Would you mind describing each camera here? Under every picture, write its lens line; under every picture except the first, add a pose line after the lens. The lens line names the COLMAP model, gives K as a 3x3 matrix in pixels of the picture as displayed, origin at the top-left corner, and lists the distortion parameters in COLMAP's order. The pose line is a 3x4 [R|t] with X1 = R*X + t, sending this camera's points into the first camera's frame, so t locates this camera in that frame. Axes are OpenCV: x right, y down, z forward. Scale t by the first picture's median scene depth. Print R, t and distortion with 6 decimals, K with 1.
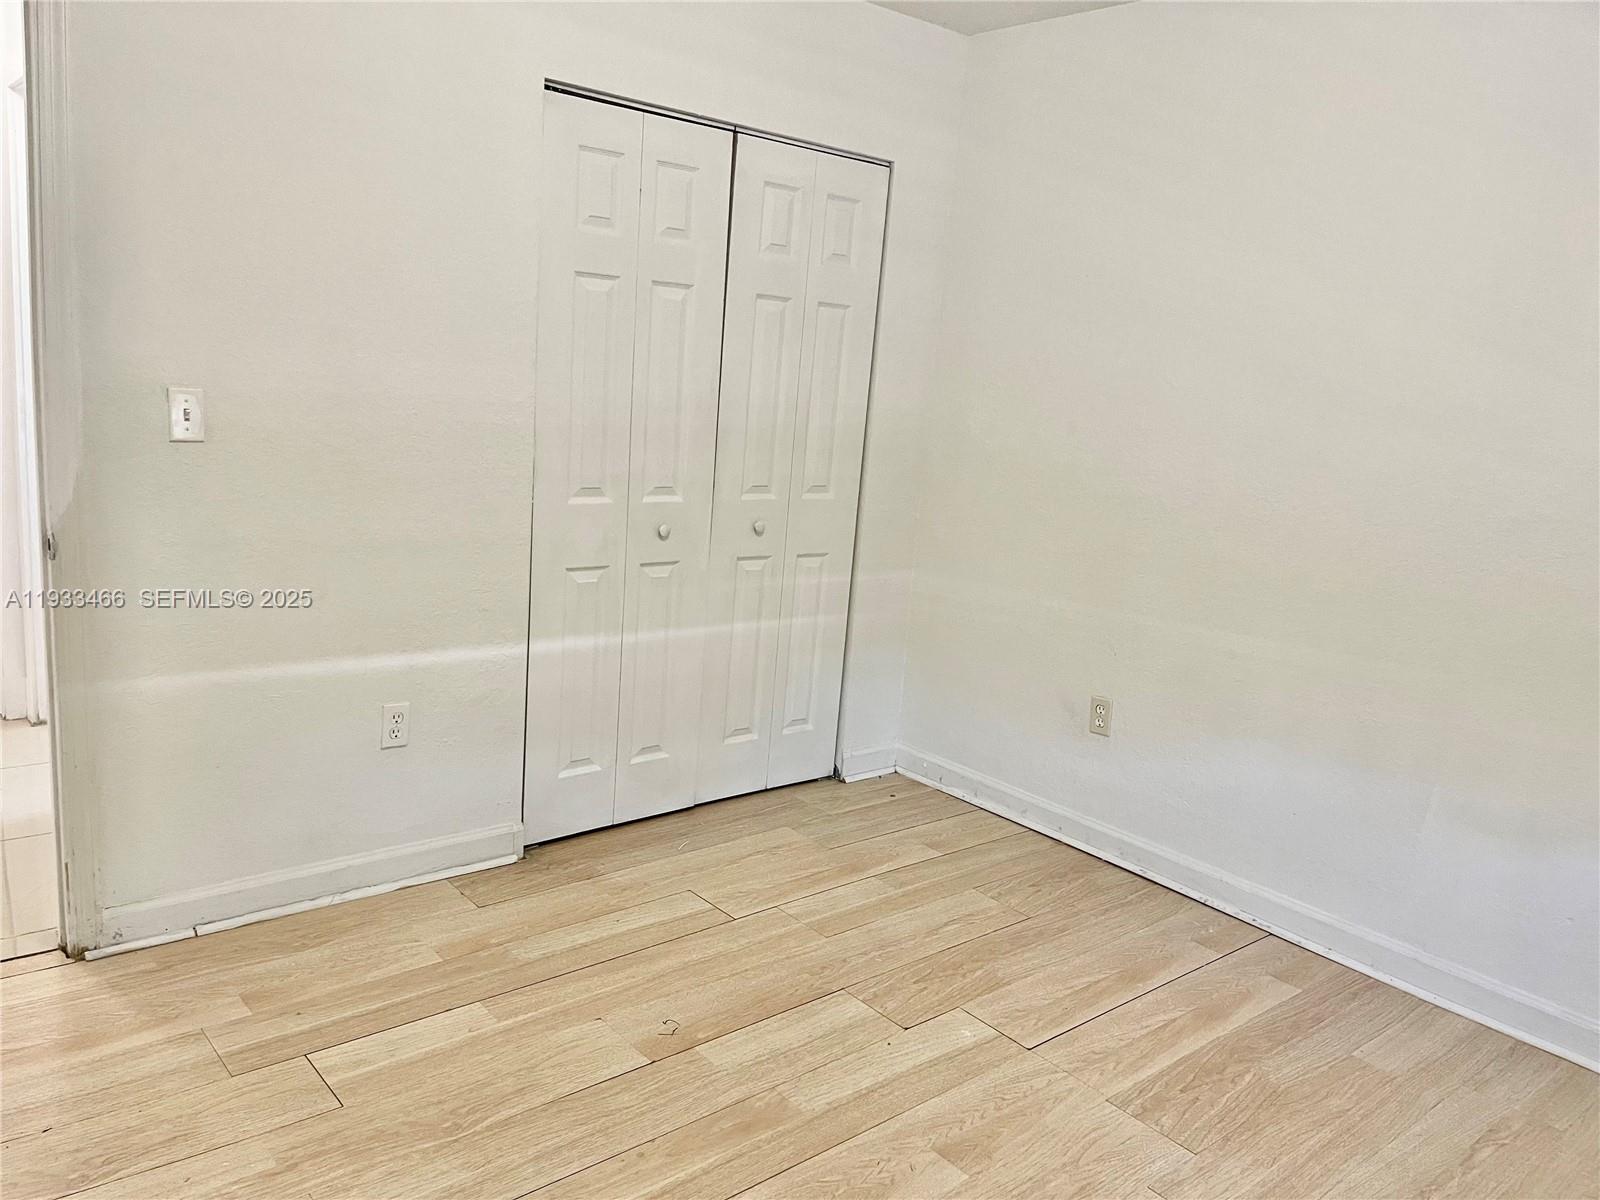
lens RADIAL K [[1189.9, 0, 800.0], [0, 1189.9, 600.0], [0, 0, 1]] dist [0.047492, -0.004135]
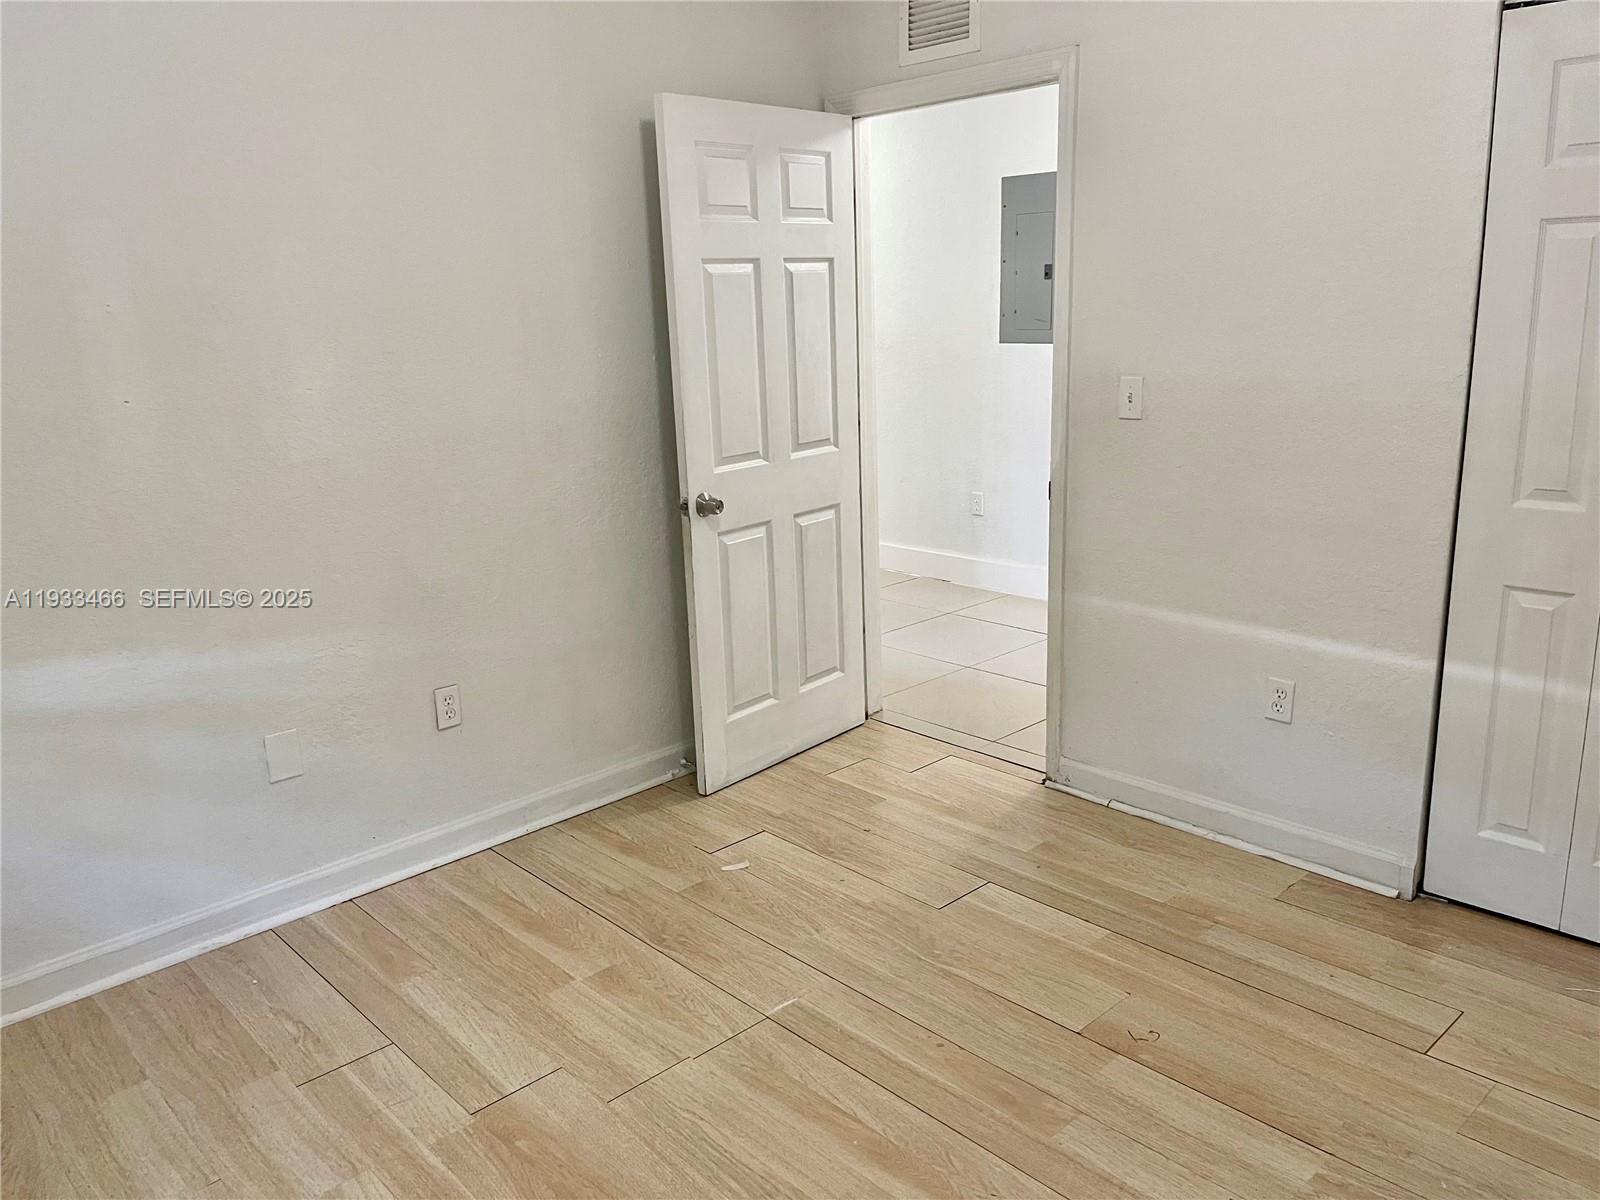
lens RADIAL K [[1179.9, 0, 797.6], [0, 1179.9, 592.6], [0, 0, 1]] dist [0.007287, 0.002803]
pose [[0.066303, 0.162396, -0.984495, 0.667712], [-0.158318, 0.975880, 0.150313, -0.078208], [0.985160, 0.145897, 0.090414, 0.526216]]
